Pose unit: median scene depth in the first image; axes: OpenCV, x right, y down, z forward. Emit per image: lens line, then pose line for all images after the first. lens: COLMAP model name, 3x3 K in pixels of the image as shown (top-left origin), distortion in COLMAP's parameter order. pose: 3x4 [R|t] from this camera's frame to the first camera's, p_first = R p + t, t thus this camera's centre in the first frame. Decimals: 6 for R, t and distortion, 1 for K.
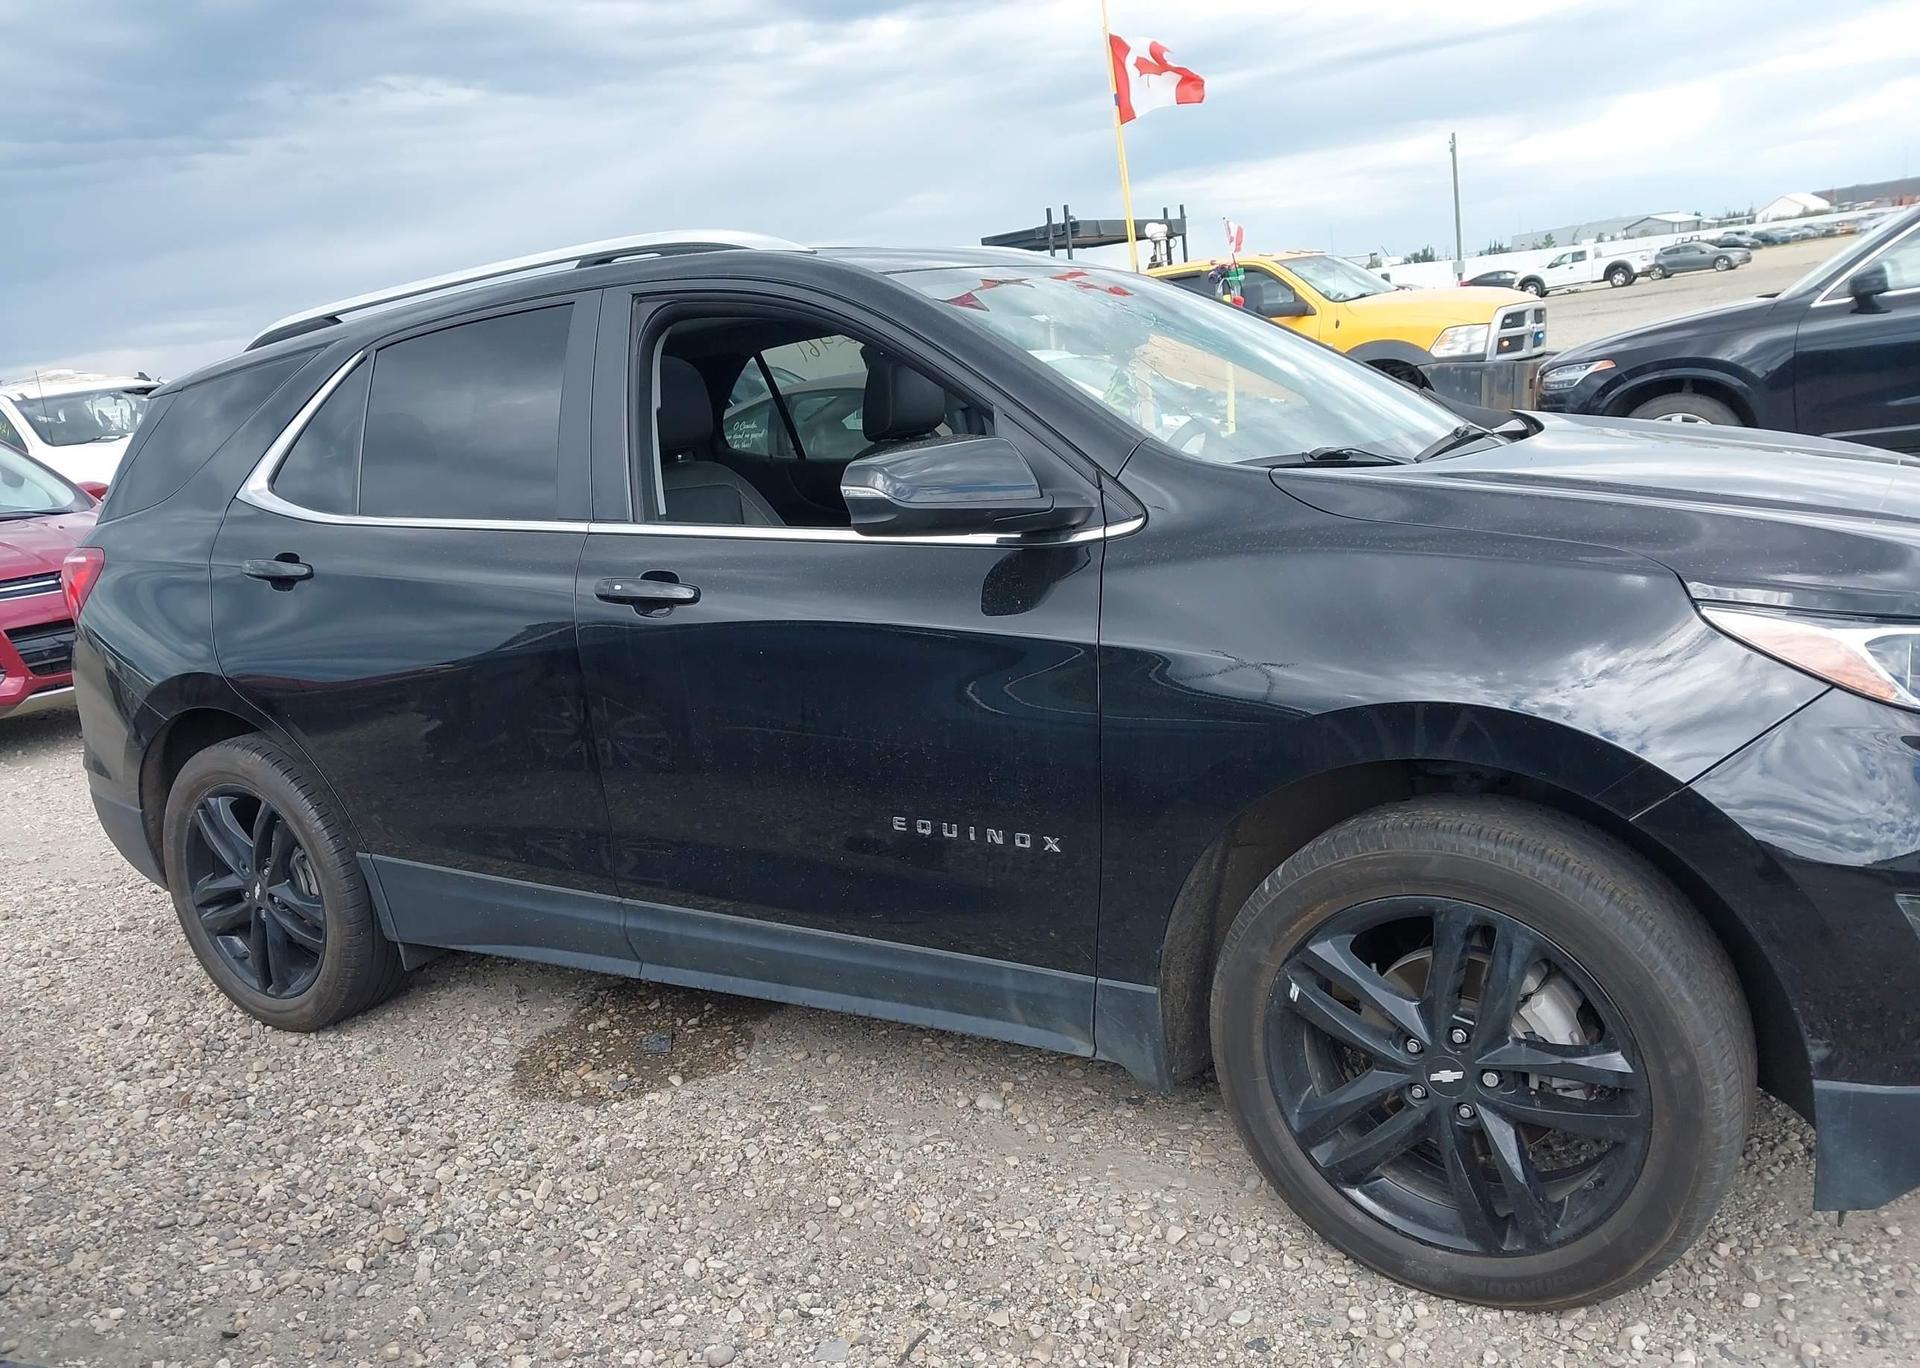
lens RADIAL K [[1620.4, 0, 908.3], [0, 1620.4, 596.4], [0, 0, 1]] dist [0.074799, -0.120765]
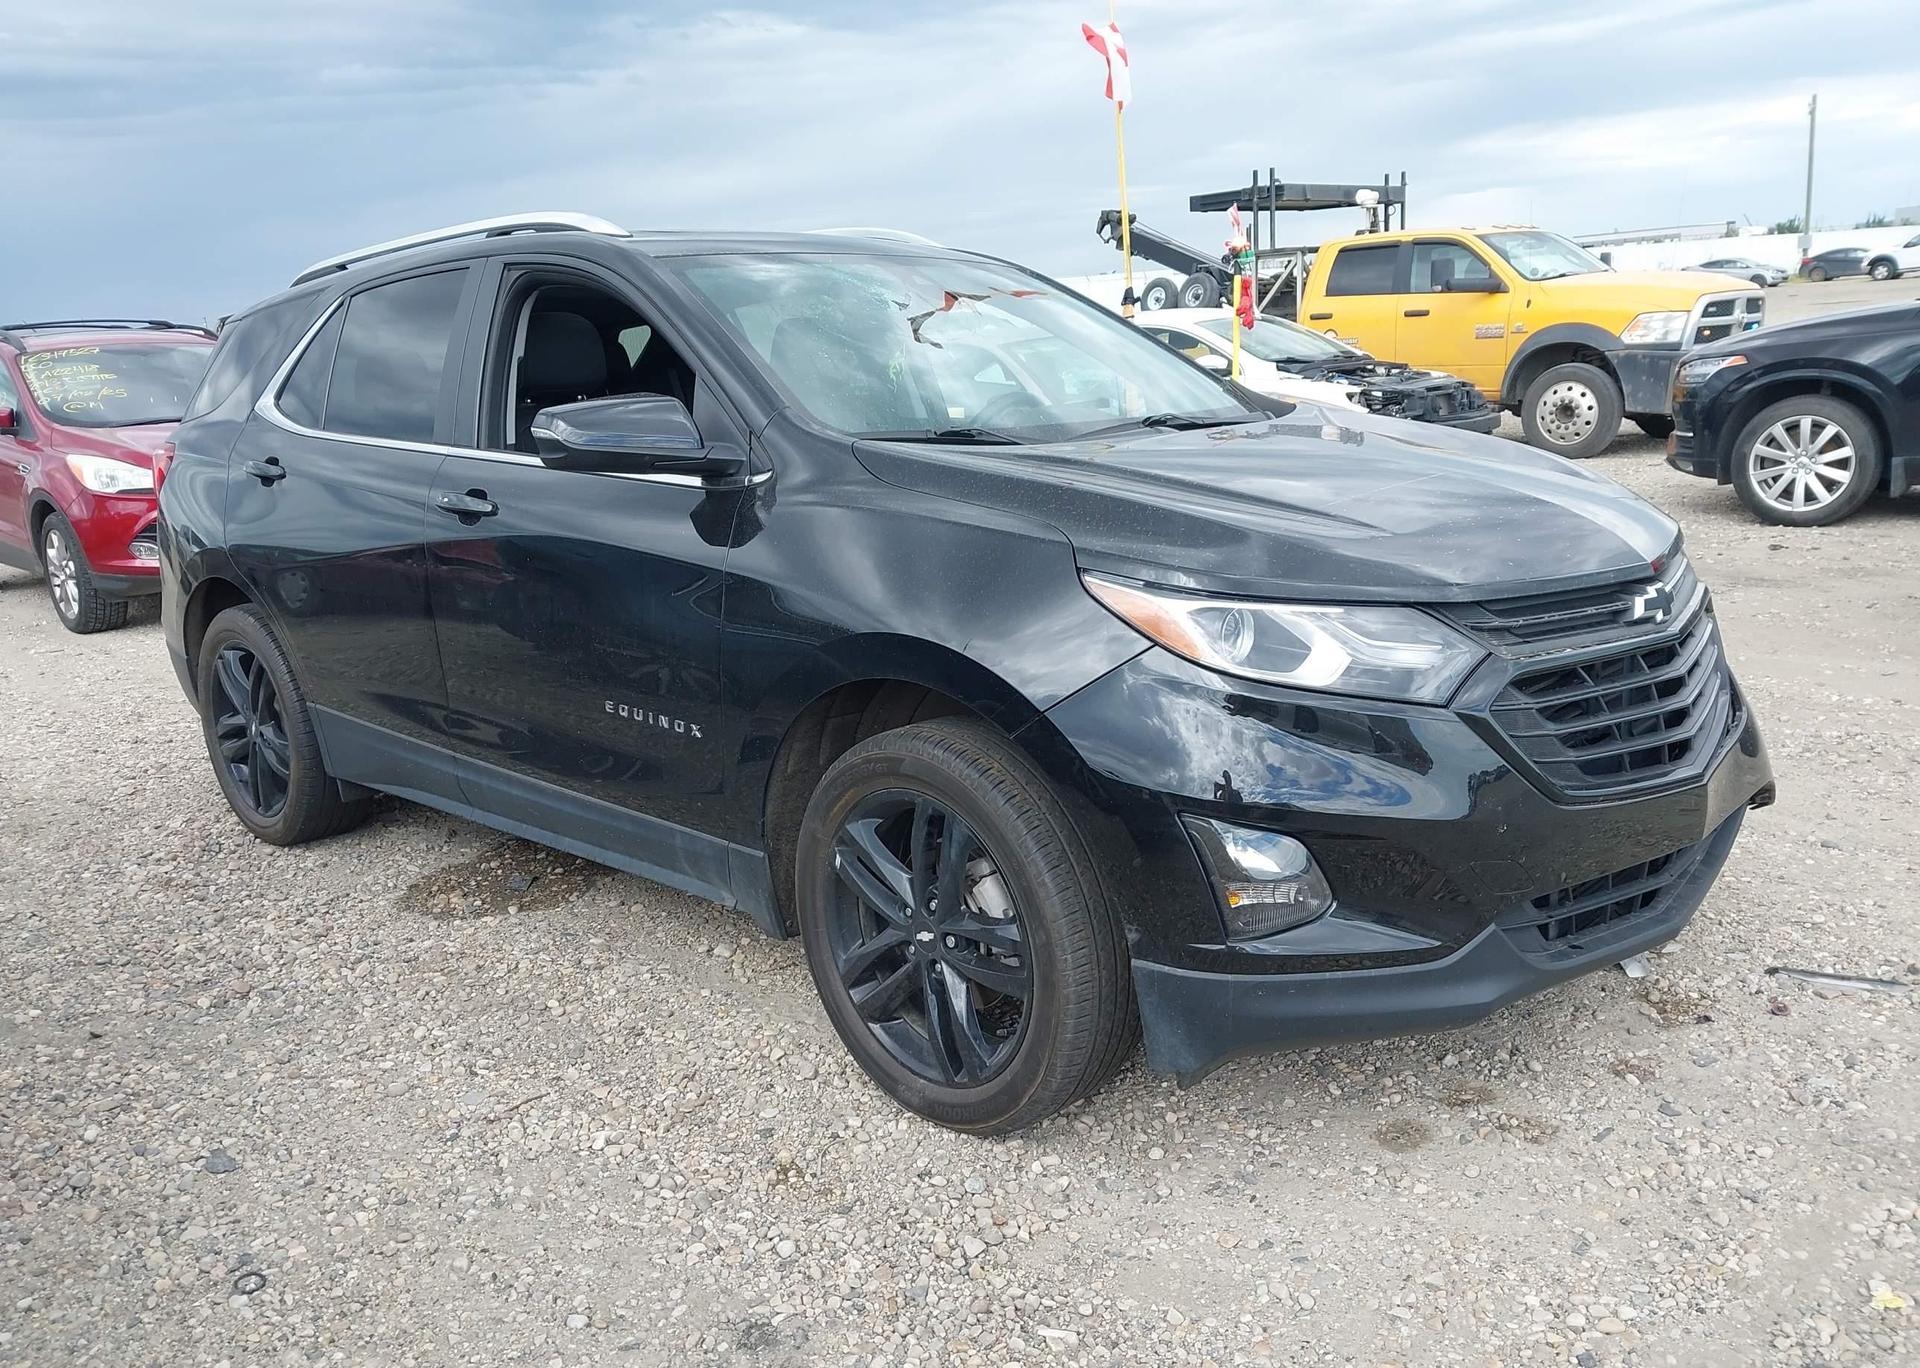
lens RADIAL K [[1737.9, 0, 1006.7], [0, 1737.9, 608.7], [0, 0, 1]] dist [0.026682, -0.001180]
pose [[0.976576, 0.084703, -0.197797, 0.420407], [-0.078346, 0.996133, 0.039764, -0.008114], [0.200400, -0.023337, 0.979436, -0.182382]]
